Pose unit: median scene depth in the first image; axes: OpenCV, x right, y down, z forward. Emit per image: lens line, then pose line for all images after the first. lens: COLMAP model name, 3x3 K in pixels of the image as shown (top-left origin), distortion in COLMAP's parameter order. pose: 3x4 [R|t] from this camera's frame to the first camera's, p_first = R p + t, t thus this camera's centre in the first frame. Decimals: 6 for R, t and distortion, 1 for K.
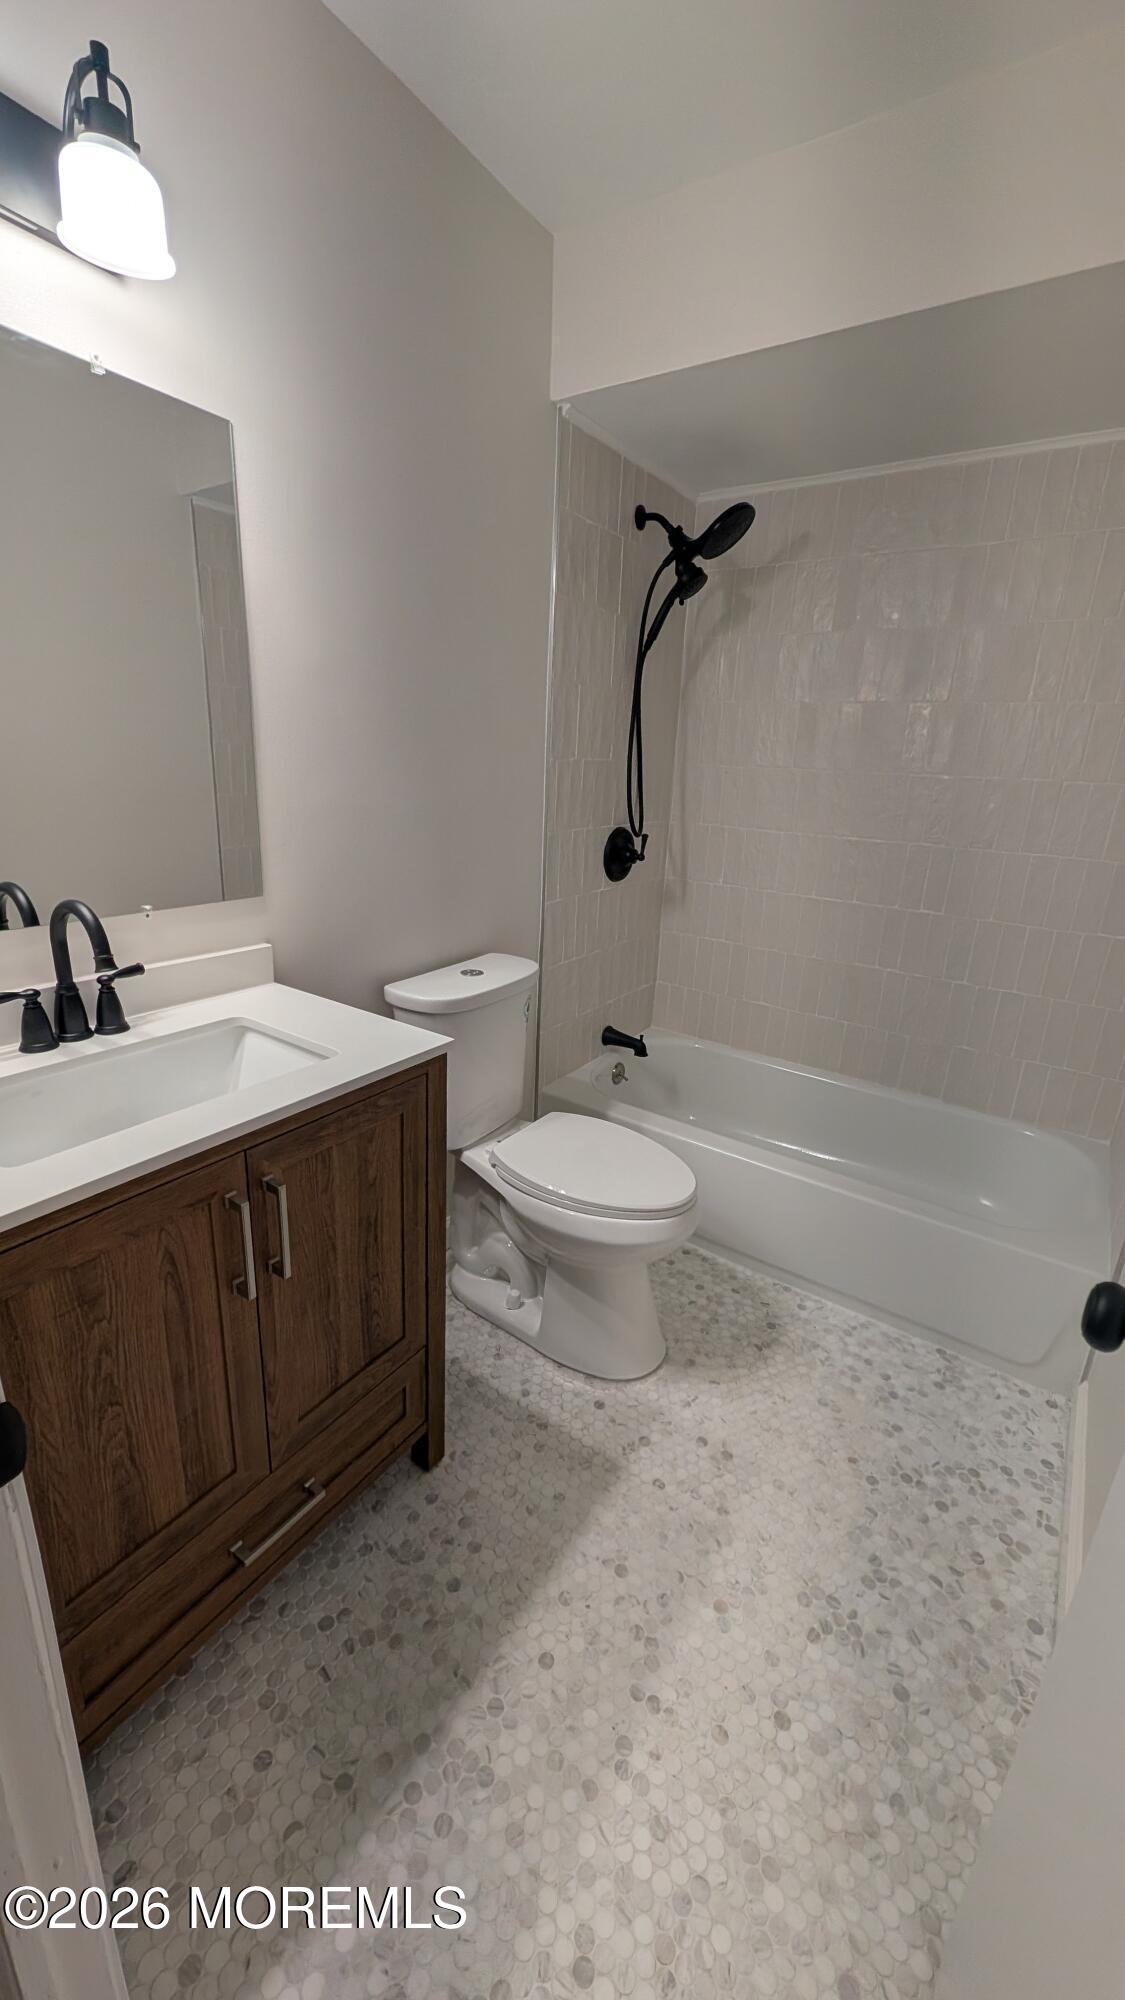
lens RADIAL K [[769.5, 0, 552.2], [0, 769.5, 1002.7], [0, 0, 1]] dist [0.000724, 0.000787]
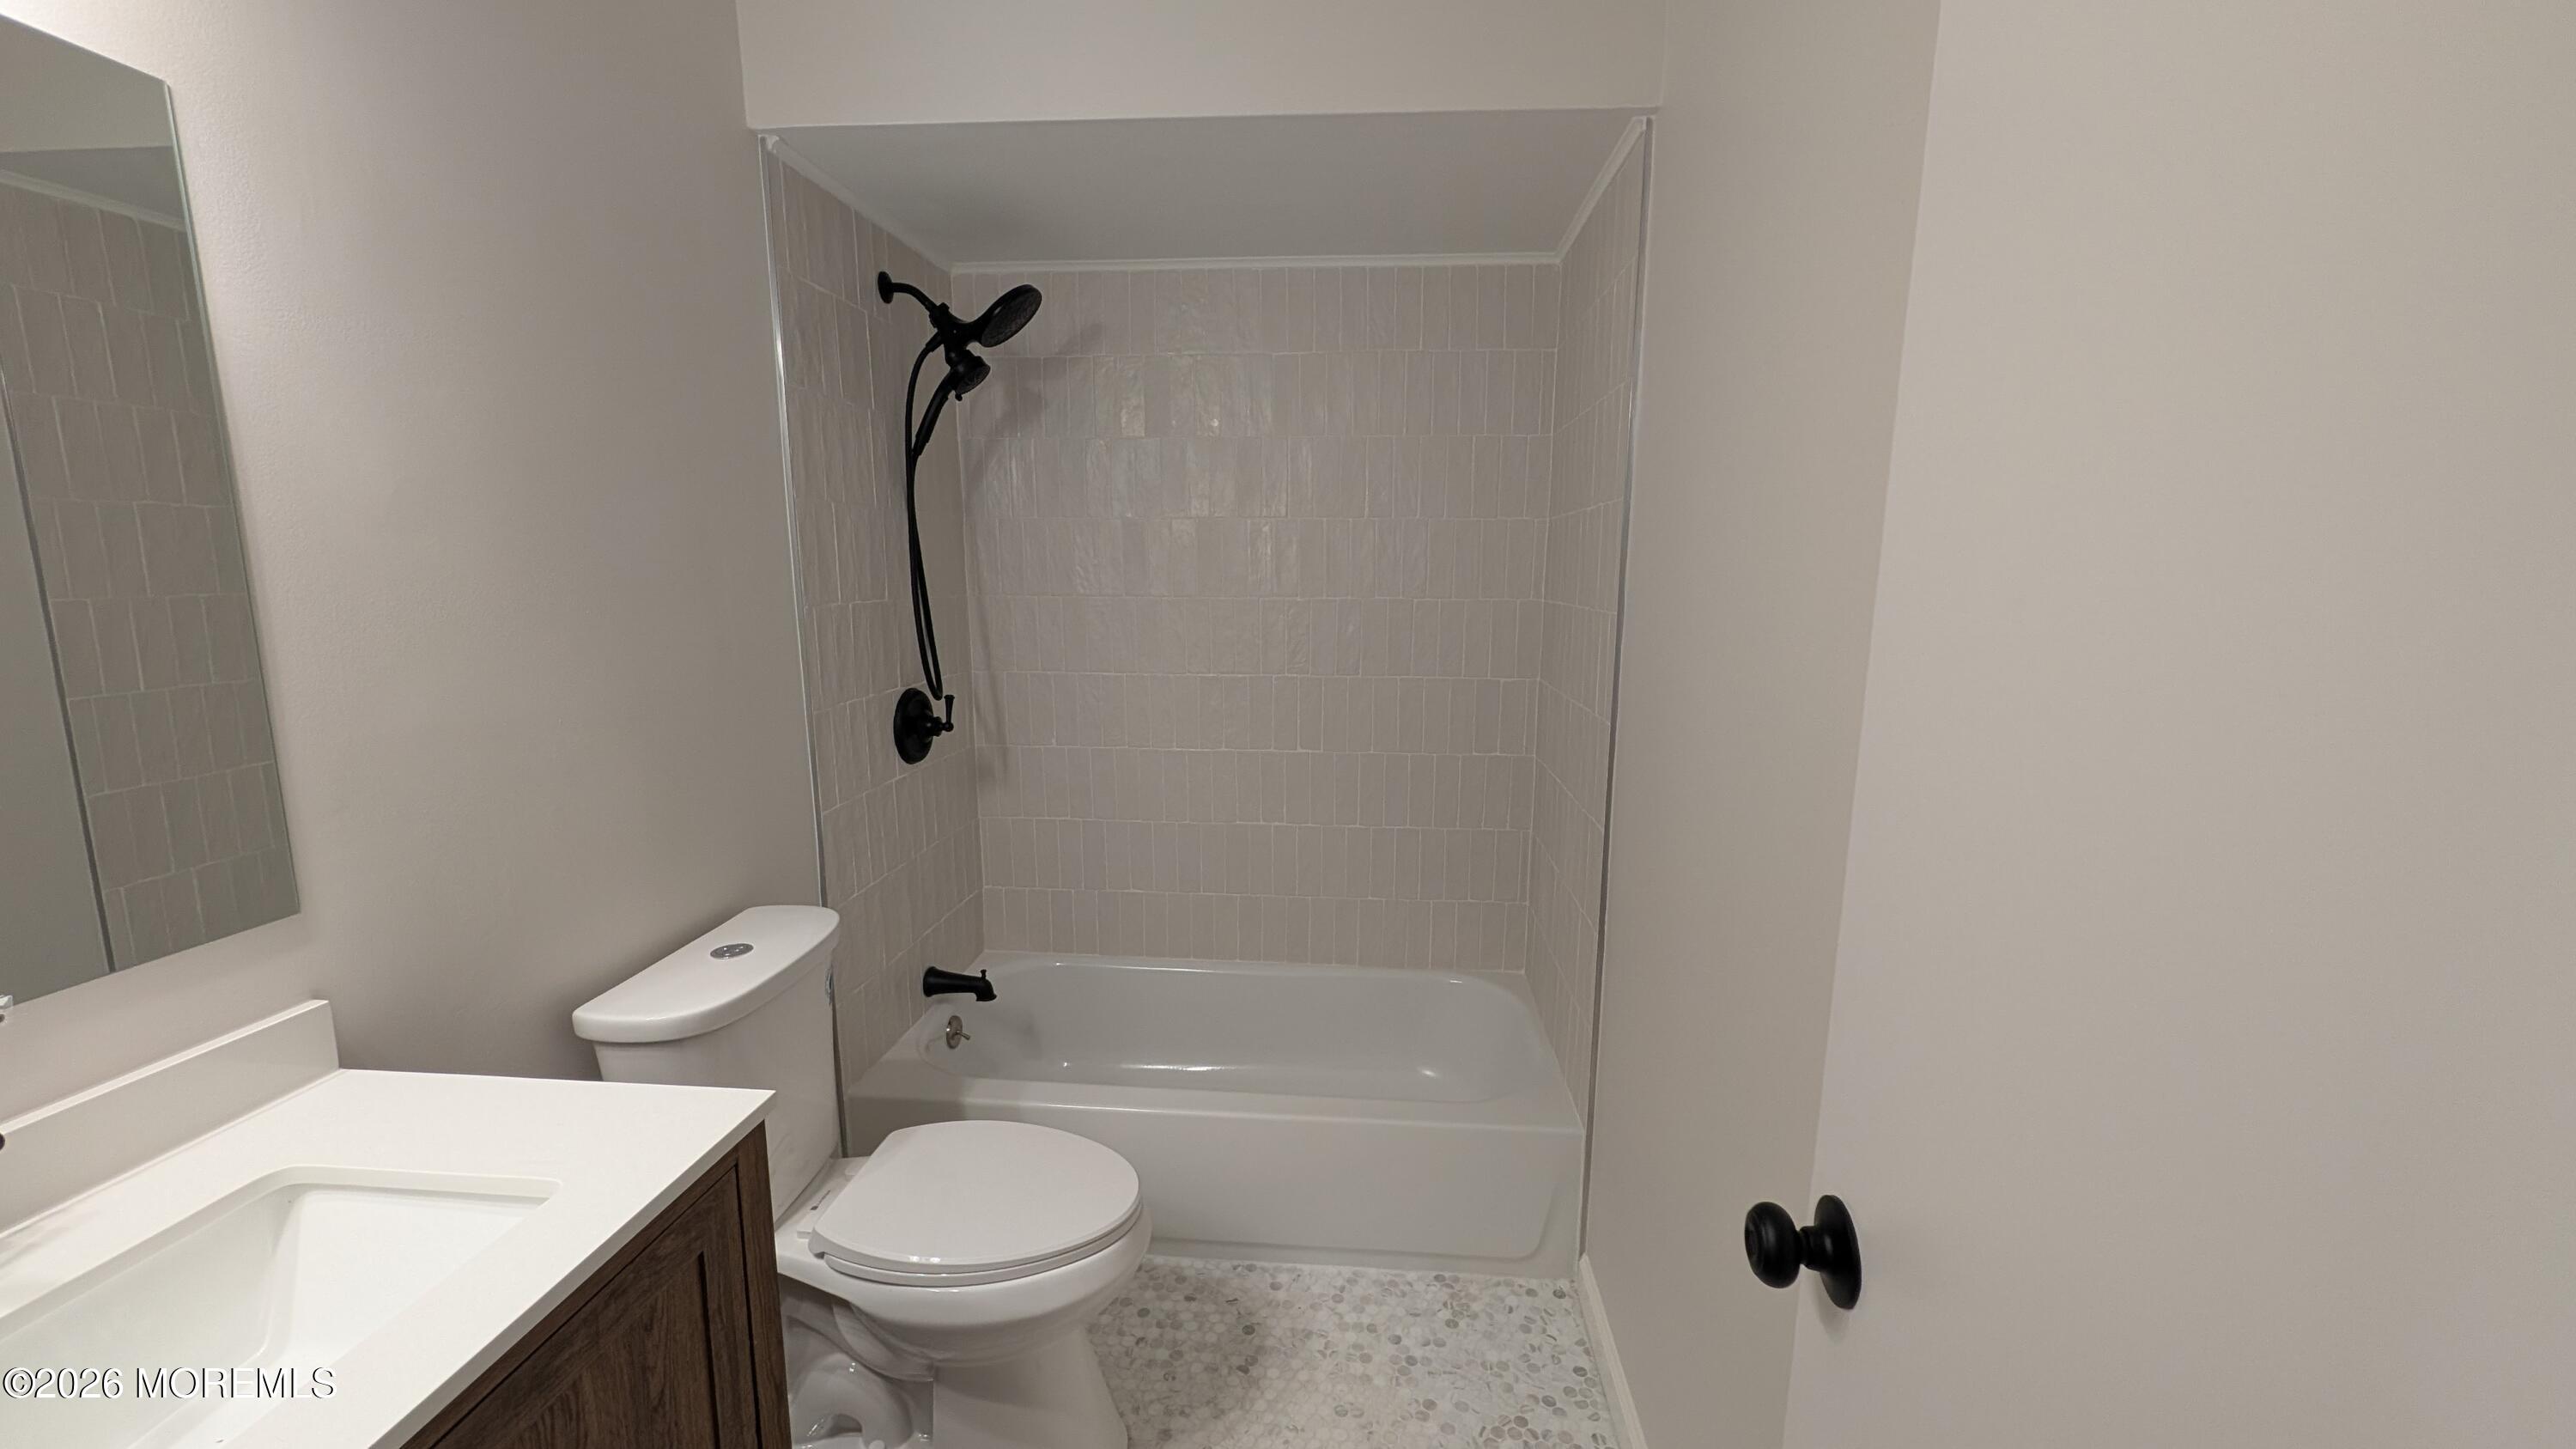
lens RADIAL K [[991.3, 0, 1285.4], [0, 991.3, 732.6], [0, 0, 1]] dist [0.000724, 0.000787]
pose [[0.864789, -0.121382, 0.487243, -0.089547], [0.185135, 0.979057, -0.084685, -0.063429], [-0.466760, 0.163440, 0.869150, 0.059810]]
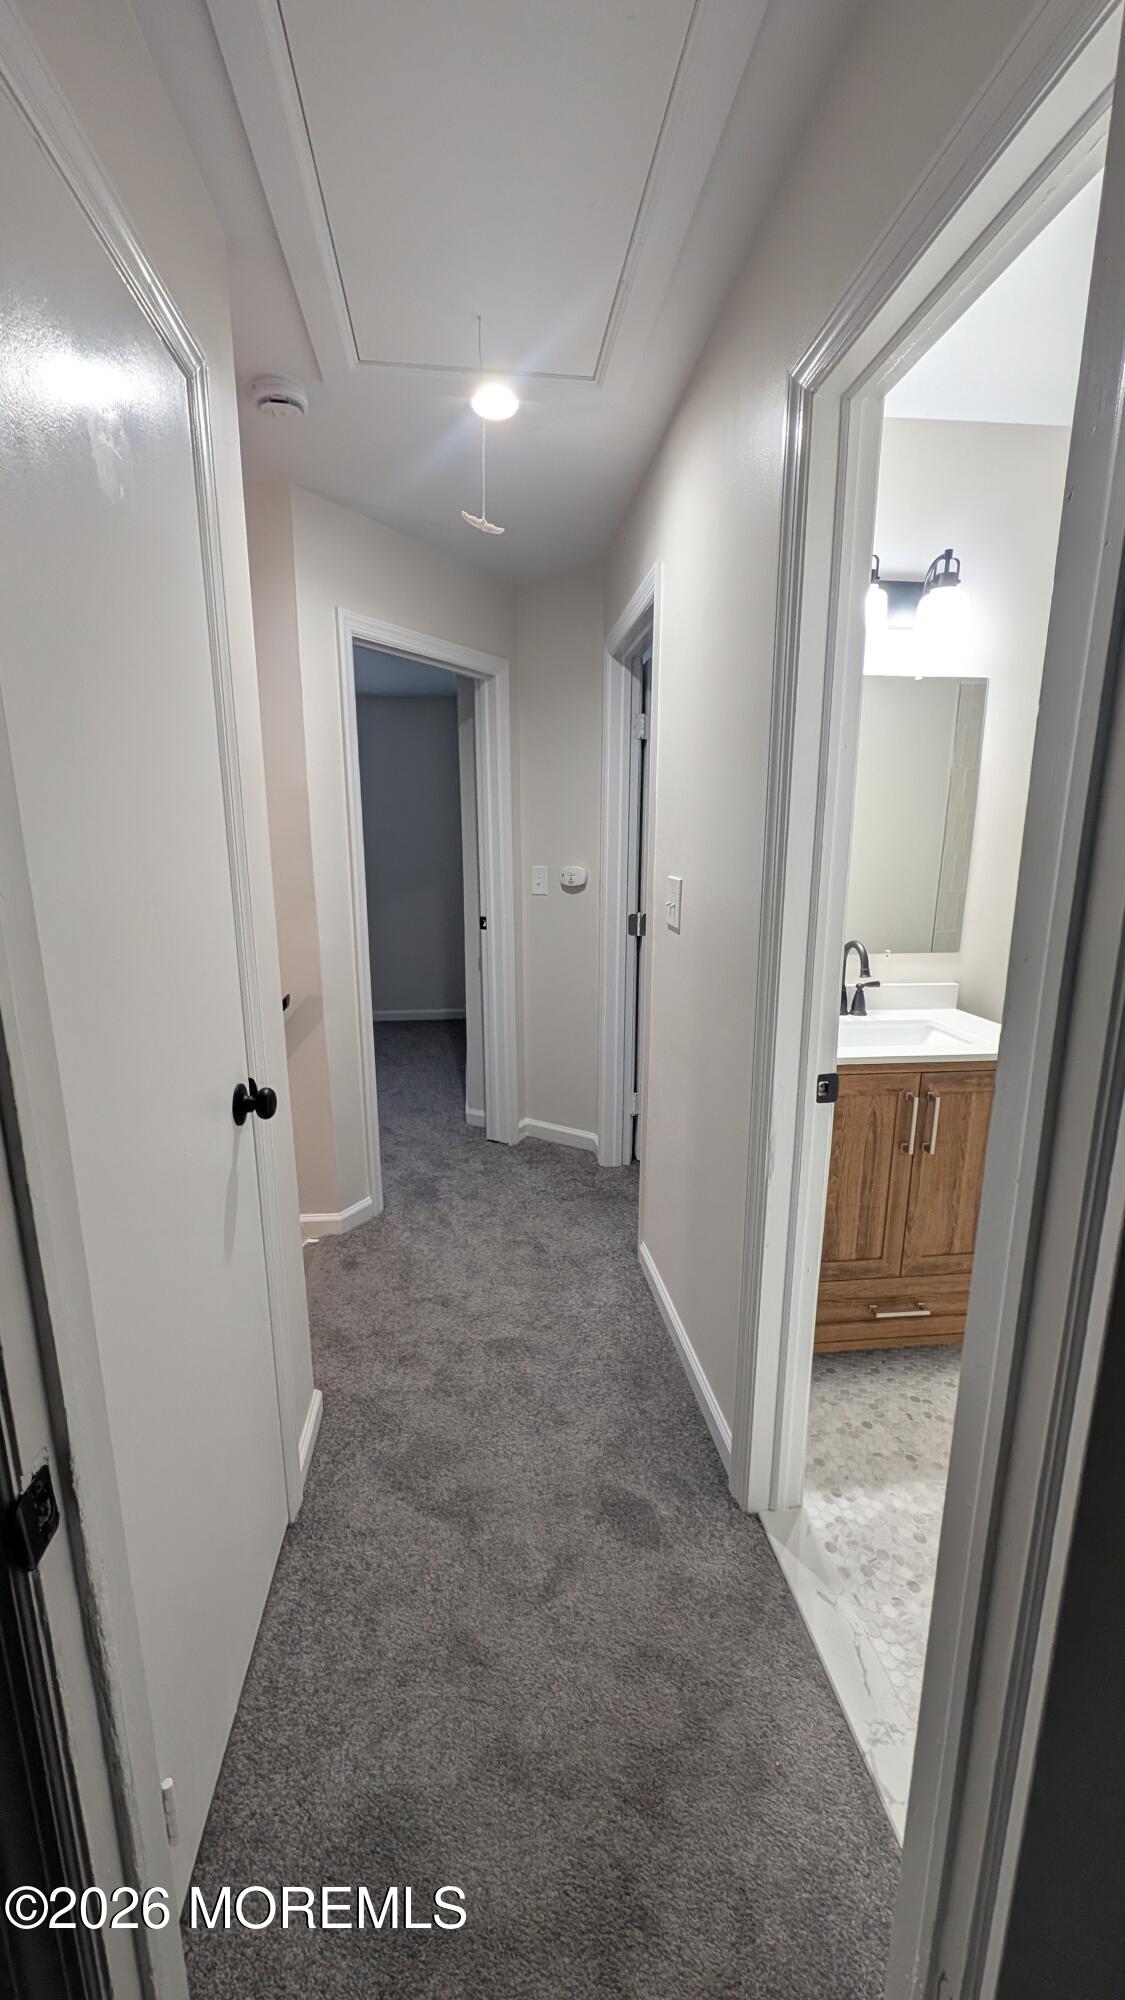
lens RADIAL K [[769.5, 0, 557.1], [0, 769.5, 1002.8], [0, 0, 1]] dist [0.000724, 0.000787]
pose [[0.656915, 0.109898, -0.745912, 0.220031], [-0.199184, 0.979468, -0.031110, 0.143398], [0.727178, 0.169010, 0.665317, -0.510024]]
